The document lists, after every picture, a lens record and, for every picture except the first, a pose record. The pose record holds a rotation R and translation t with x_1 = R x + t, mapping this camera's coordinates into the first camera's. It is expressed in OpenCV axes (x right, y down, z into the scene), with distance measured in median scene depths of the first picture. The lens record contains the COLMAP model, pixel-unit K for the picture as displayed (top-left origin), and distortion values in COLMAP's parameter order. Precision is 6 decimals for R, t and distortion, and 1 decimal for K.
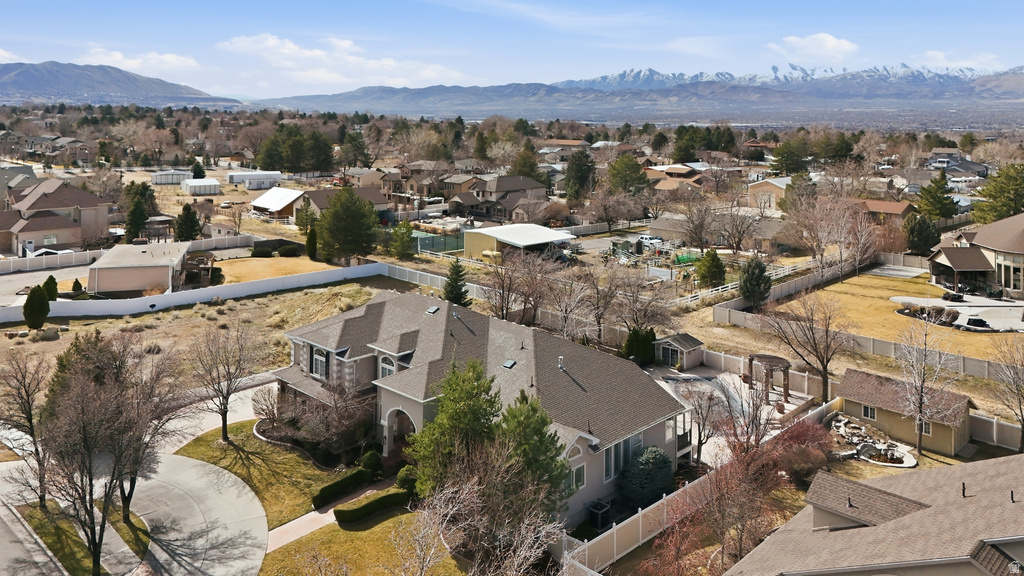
lens RADIAL K [[785.8, 0, 512.0], [0, 785.8, 288.0], [0, 0, 1]] dist [0.031761, -0.004428]
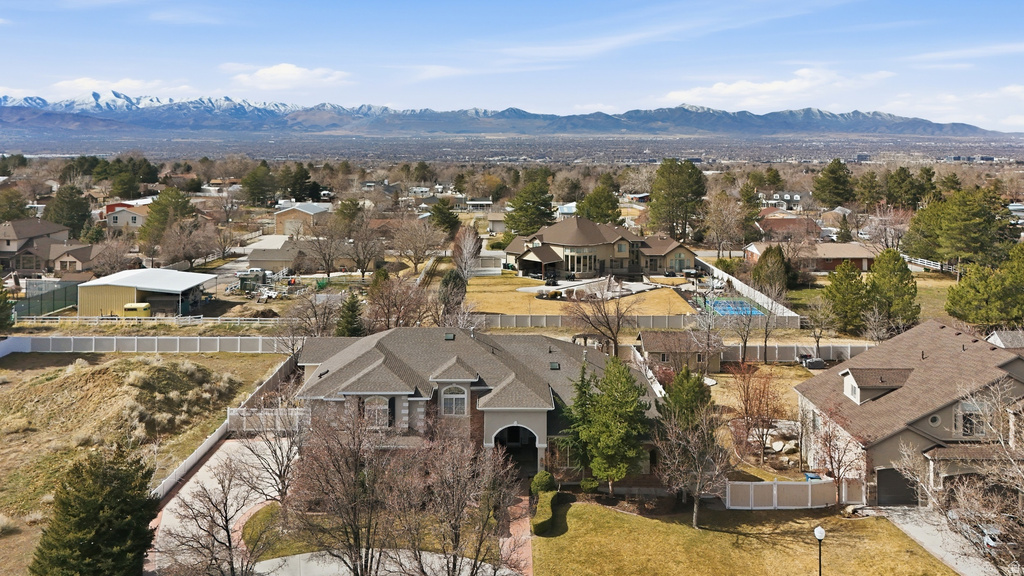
lens RADIAL K [[785.8, 0, 512.0], [0, 785.8, 288.0], [0, 0, 1]] dist [0.031761, -0.004428]
pose [[0.709210, -0.132511, 0.692432, -0.391254], [0.157440, 0.987141, 0.027654, -0.026791], [-0.687192, 0.089404, 0.720953, 0.100307]]
